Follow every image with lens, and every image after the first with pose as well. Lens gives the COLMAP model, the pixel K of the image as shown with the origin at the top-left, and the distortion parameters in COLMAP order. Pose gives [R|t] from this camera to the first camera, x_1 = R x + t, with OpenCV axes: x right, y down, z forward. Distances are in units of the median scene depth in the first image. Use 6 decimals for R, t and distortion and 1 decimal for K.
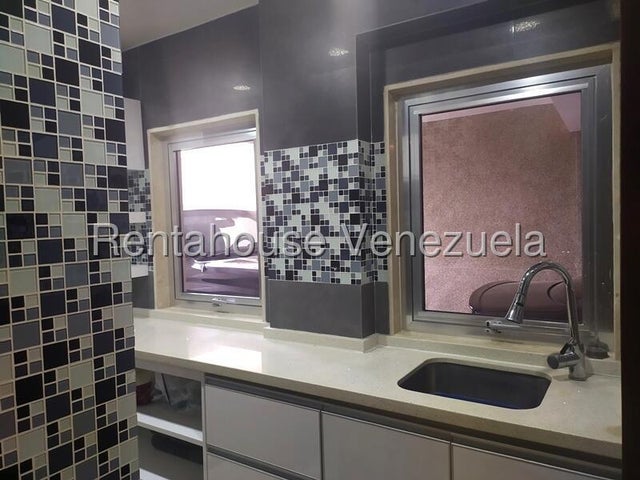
lens RADIAL K [[481.7, 0, 320.5], [0, 481.7, 241.9], [0, 0, 1]] dist [0.058187, -0.056548]
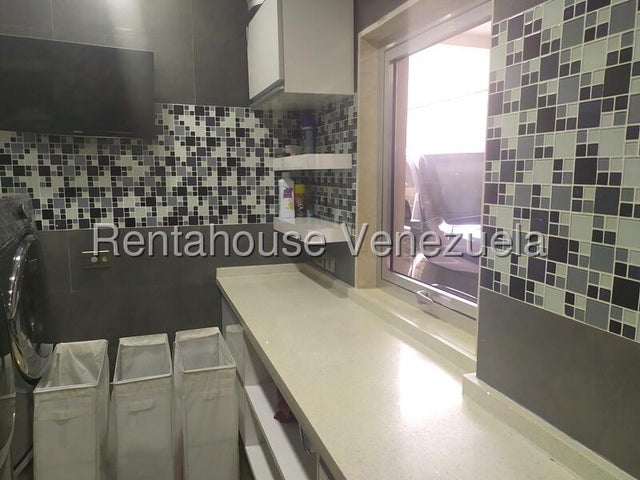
lens RADIAL K [[481.7, 0, 319.2], [0, 481.7, 238.1], [0, 0, 1]] dist [0.058187, -0.056548]
pose [[0.788392, 0.111877, -0.604914, 0.065777], [-0.049856, 0.991709, 0.118435, -0.026364], [0.613149, -0.063214, 0.787434, 0.517494]]
